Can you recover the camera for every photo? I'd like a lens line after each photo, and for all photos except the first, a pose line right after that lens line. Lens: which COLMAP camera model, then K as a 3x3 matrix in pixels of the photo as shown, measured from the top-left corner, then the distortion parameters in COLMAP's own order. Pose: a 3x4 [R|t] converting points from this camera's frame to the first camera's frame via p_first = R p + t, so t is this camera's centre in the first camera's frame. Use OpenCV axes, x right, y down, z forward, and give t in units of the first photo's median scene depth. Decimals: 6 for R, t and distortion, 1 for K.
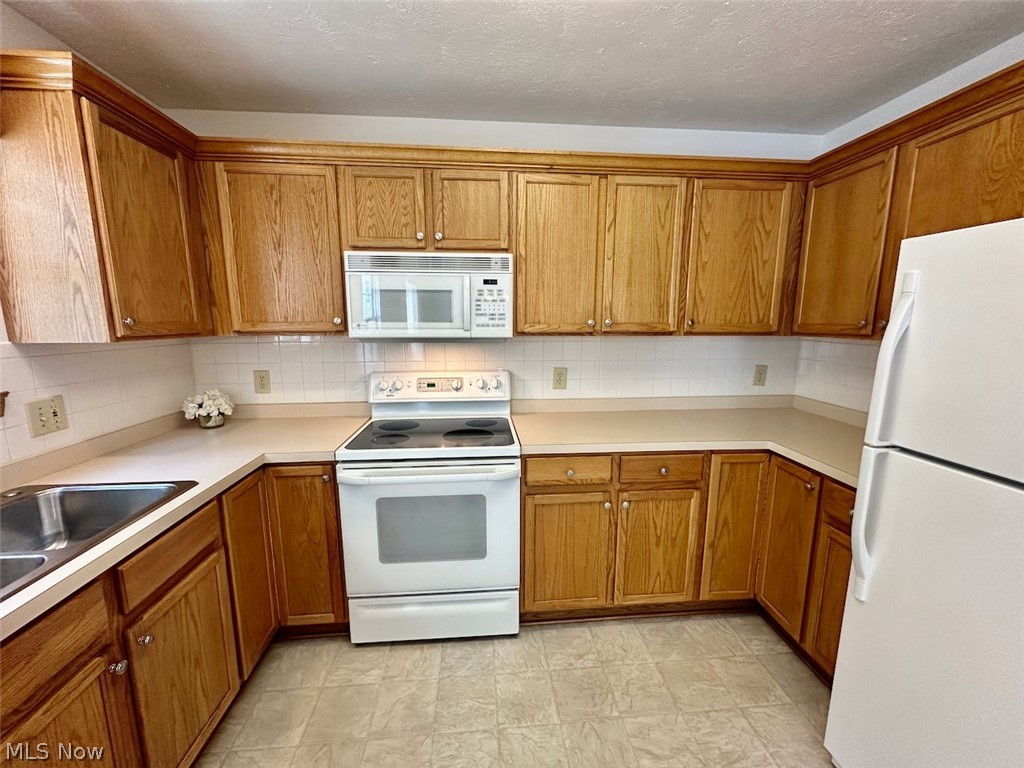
lens RADIAL K [[408.1, 0, 511.7], [0, 408.1, 384.5], [0, 0, 1]] dist [-0.003210, 0.000217]
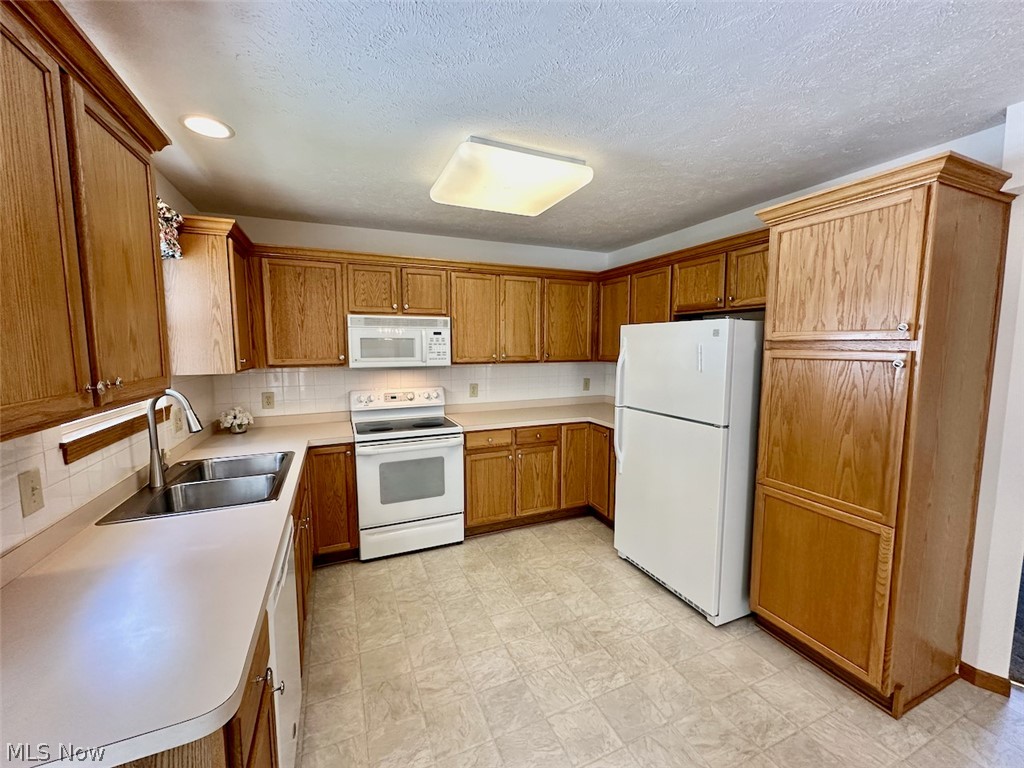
lens RADIAL K [[408.1, 0, 511.7], [0, 408.1, 384.5], [0, 0, 1]] dist [-0.003210, 0.000217]
pose [[0.948860, -0.034348, 0.313823, -0.305022], [0.053713, 0.997135, -0.053268, 0.069625], [-0.311094, 0.067400, 0.947986, -0.708379]]
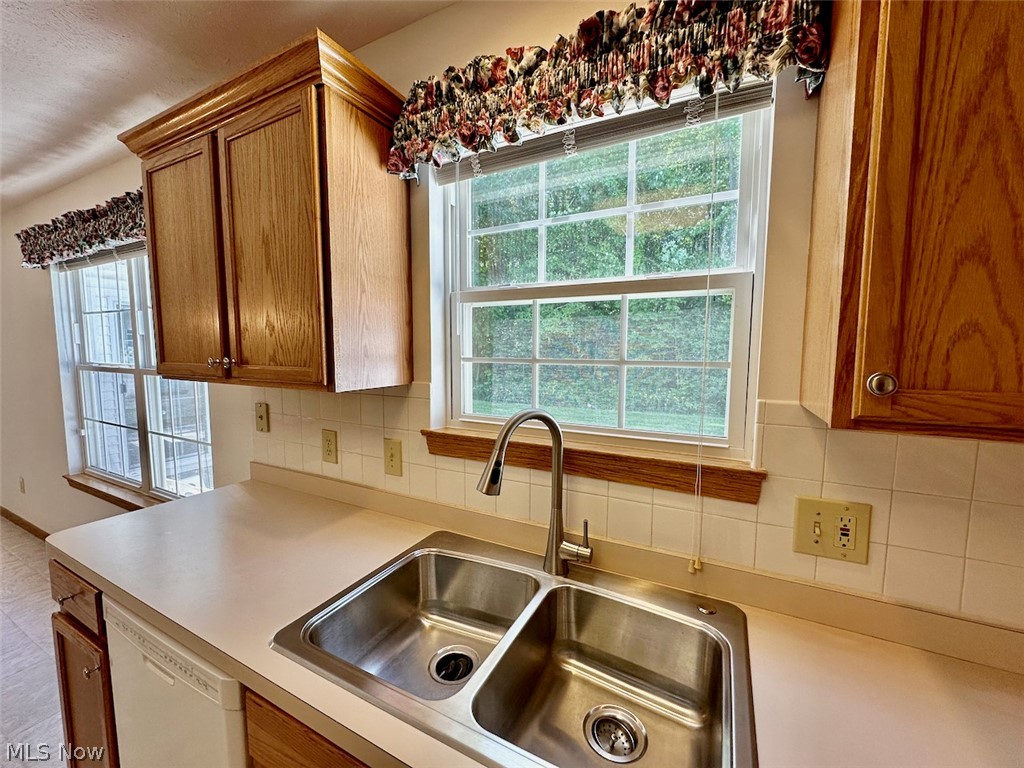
lens RADIAL K [[408.1, 0, 511.7], [0, 408.1, 384.5], [0, 0, 1]] dist [-0.003210, 0.000217]
pose [[-0.535765, 0.072081, -0.841285, -0.316133], [-0.138162, 0.975437, 0.171562, -0.127159], [0.832987, 0.208151, -0.512646, 0.669273]]
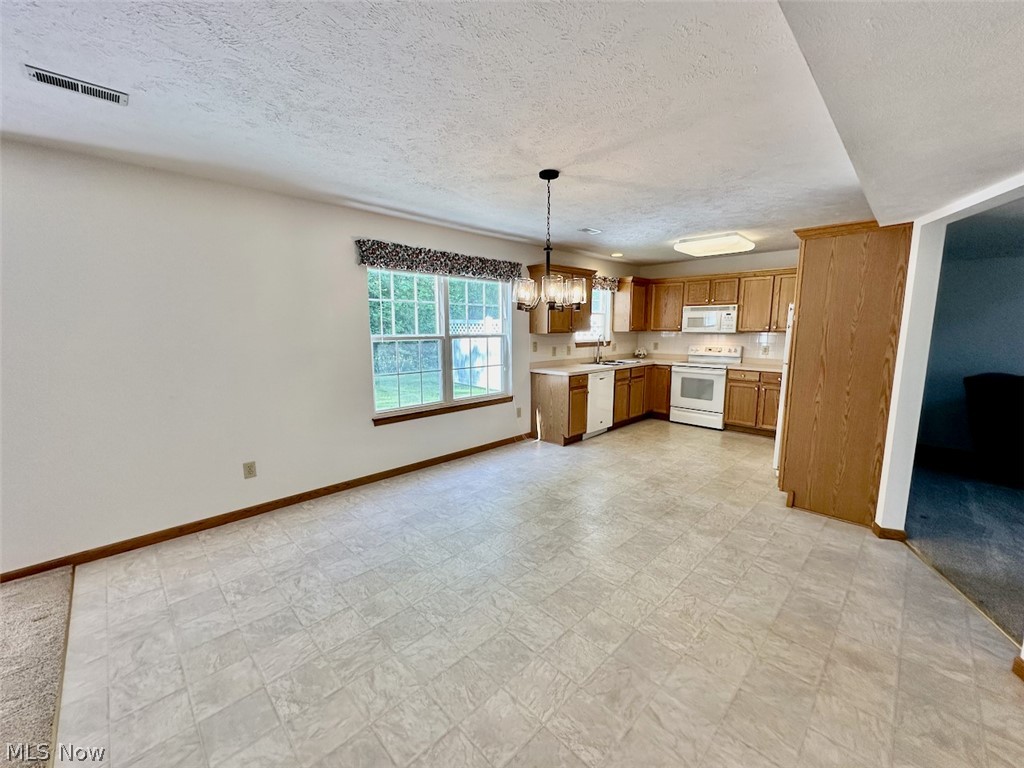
lens RADIAL K [[408.1, 0, 511.7], [0, 408.1, 384.5], [0, 0, 1]] dist [-0.003210, 0.000217]
pose [[0.638530, 0.107292, -0.762082, 1.317008], [-0.119269, 0.992066, 0.039738, 0.349201], [0.760299, 0.065519, 0.646260, -2.211387]]
